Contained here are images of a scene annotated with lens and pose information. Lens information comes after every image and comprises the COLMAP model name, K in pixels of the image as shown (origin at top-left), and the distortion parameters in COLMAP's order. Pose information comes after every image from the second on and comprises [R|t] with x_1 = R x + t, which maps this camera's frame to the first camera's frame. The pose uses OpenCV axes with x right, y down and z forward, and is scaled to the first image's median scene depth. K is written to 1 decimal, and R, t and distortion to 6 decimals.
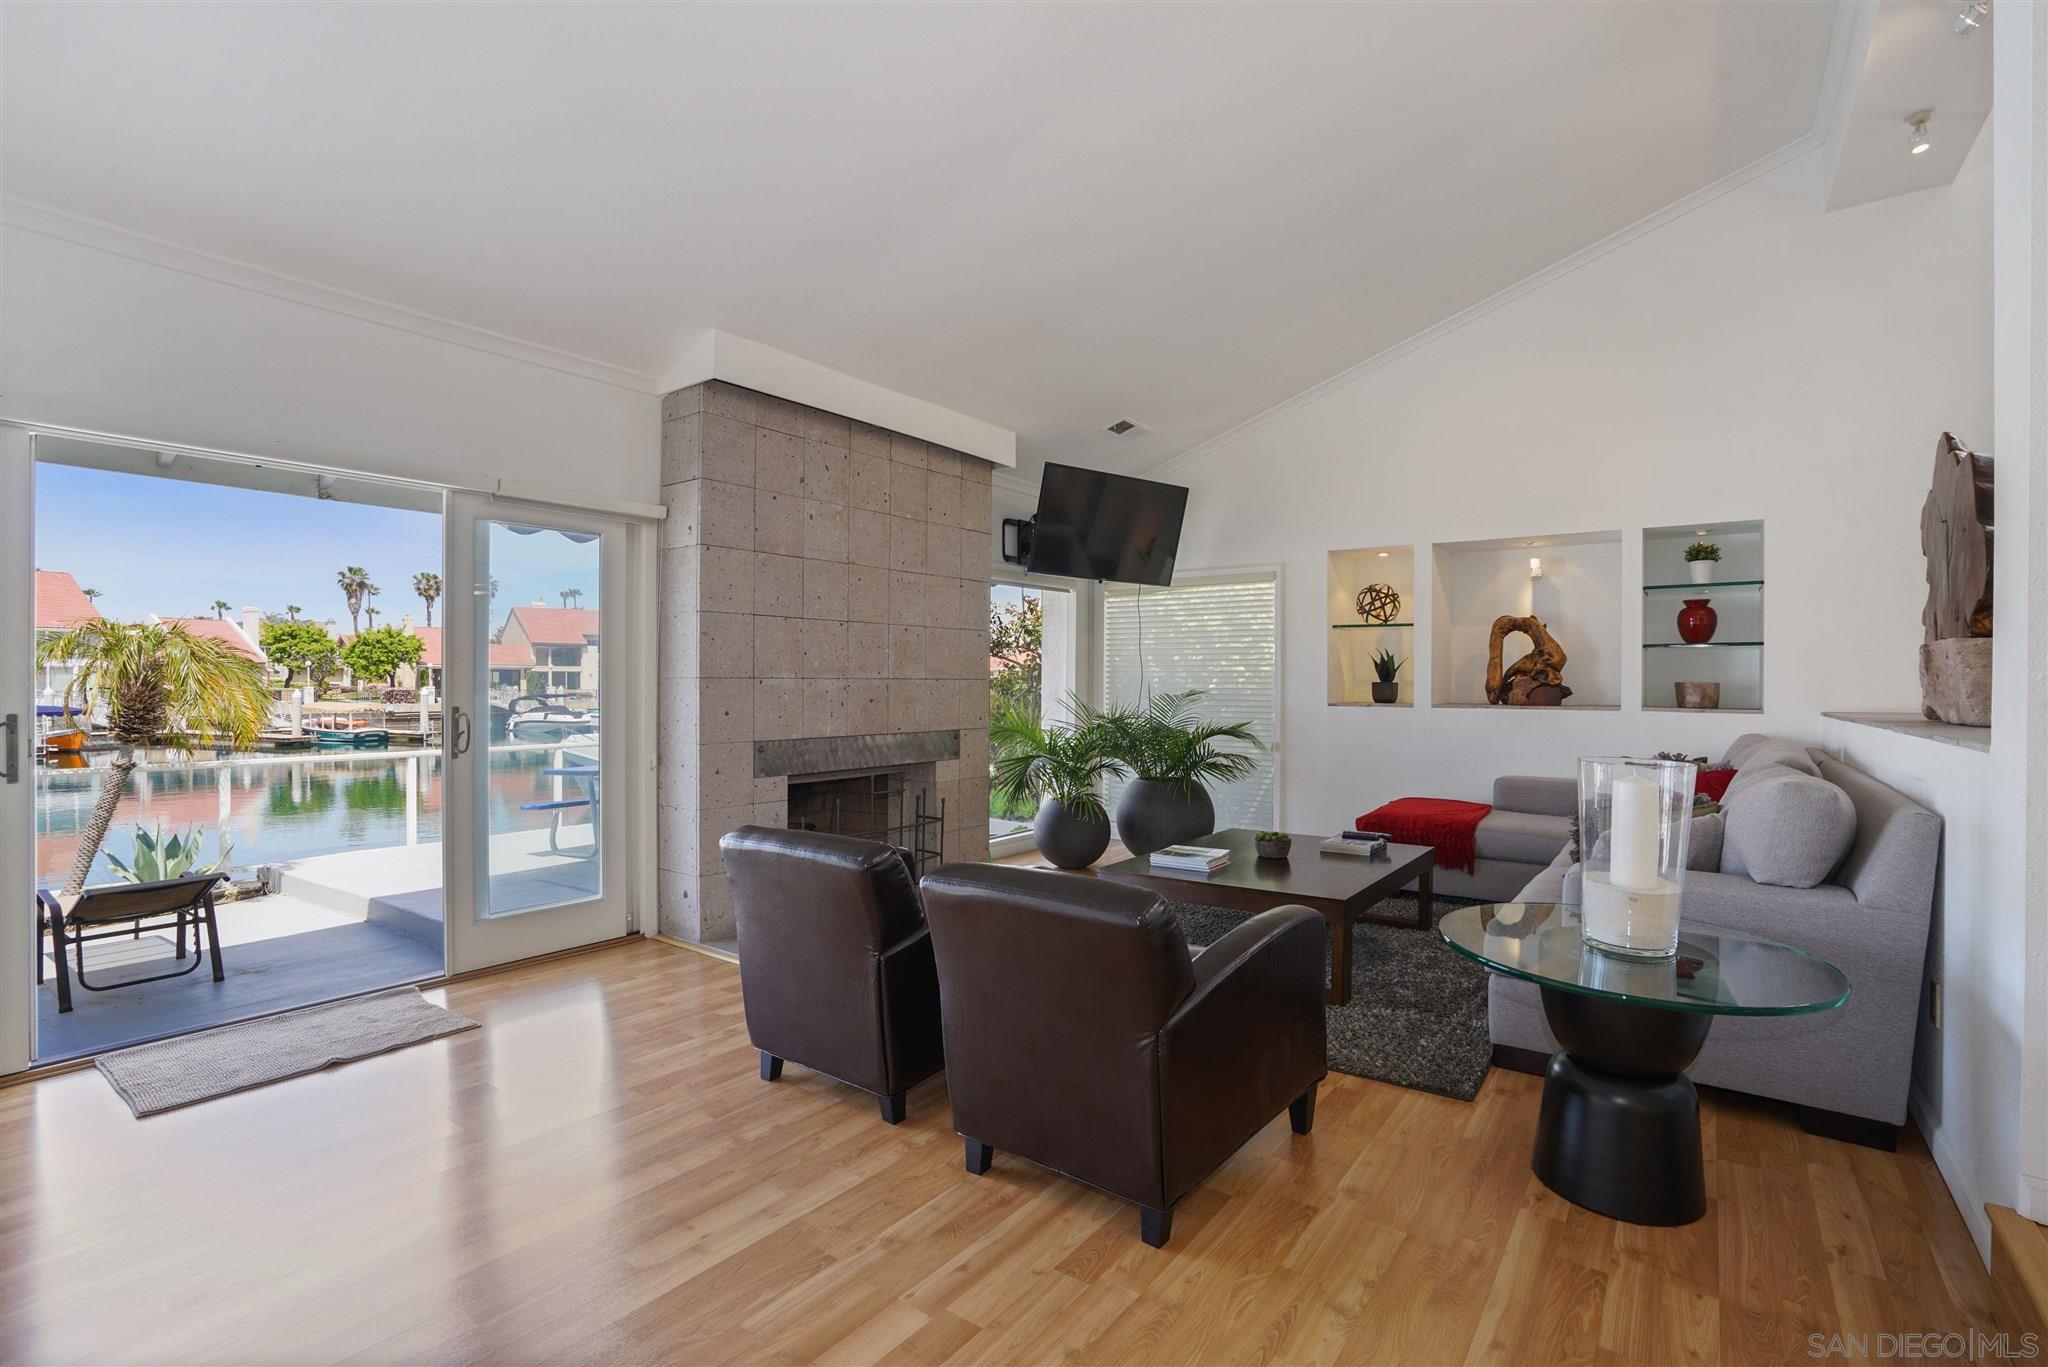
lens RADIAL K [[947.6, 0, 1024.0], [0, 947.6, 683.5], [0, 0, 1]] dist [-0.069918, 0.031787]
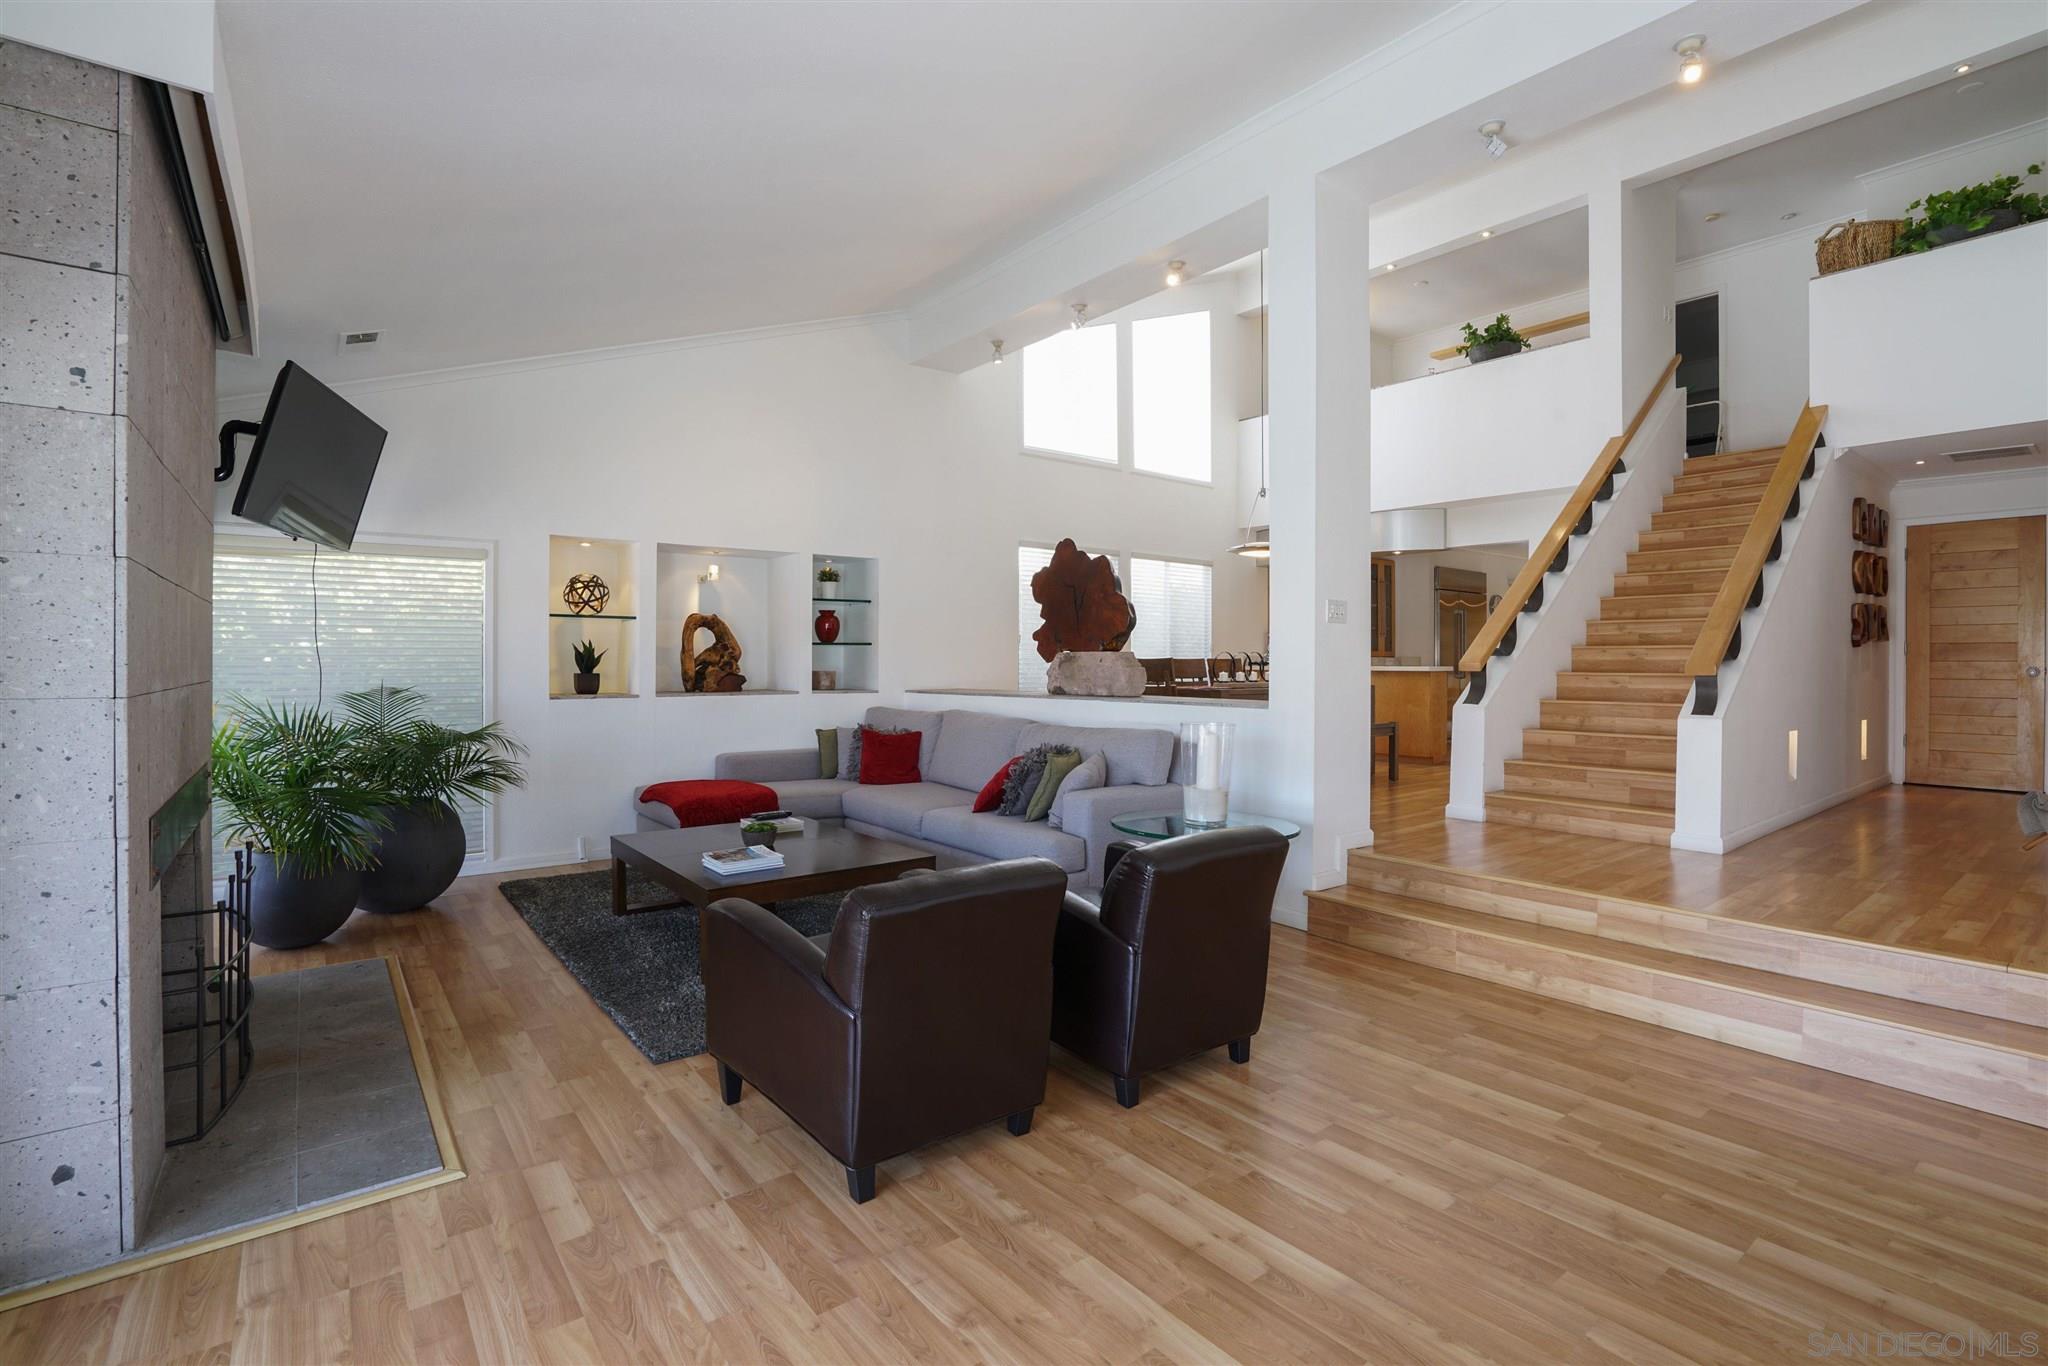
lens RADIAL K [[938.8, 0, 1020.3], [0, 938.8, 657.9], [0, 0, 1]] dist [-0.068634, 0.032012]
pose [[0.276104, -0.001098, 0.961127, -0.507469], [0.002098, 0.999998, 0.000539, -0.020030], [-0.961125, 0.001868, 0.276106, 0.335035]]
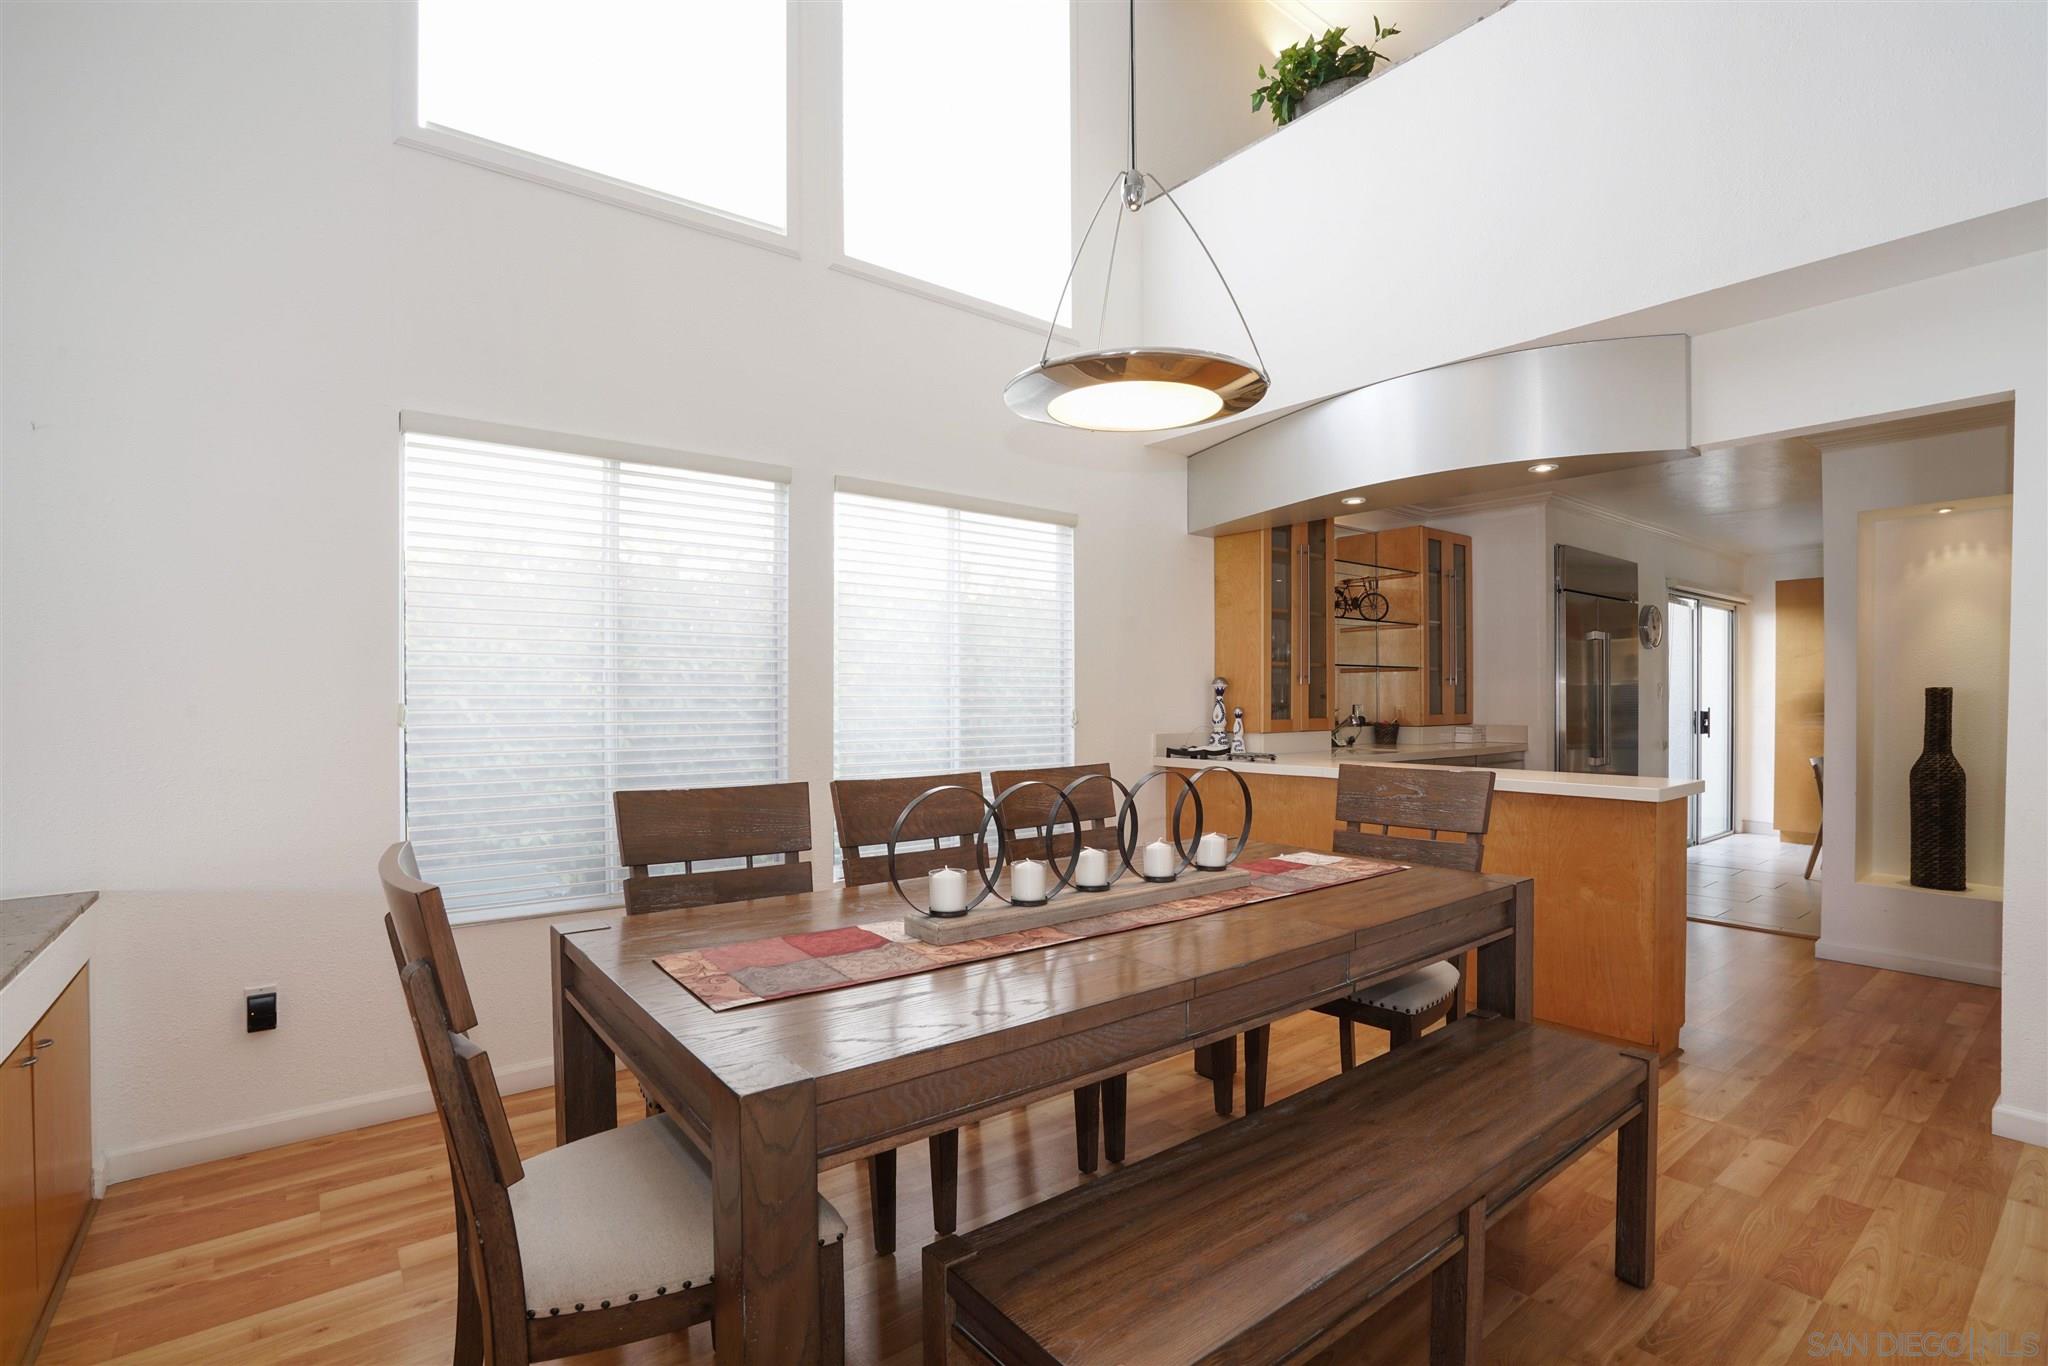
lens RADIAL K [[944.9, 0, 1024.0], [0, 944.9, 683.0], [0, 0, 1]] dist [-0.069547, 0.032854]
pose [[0.261044, 0.006513, 0.965305, 0.563881], [0.002923, 0.999967, -0.007537, -0.061228], [-0.965322, 0.004789, 0.261017, 0.319231]]
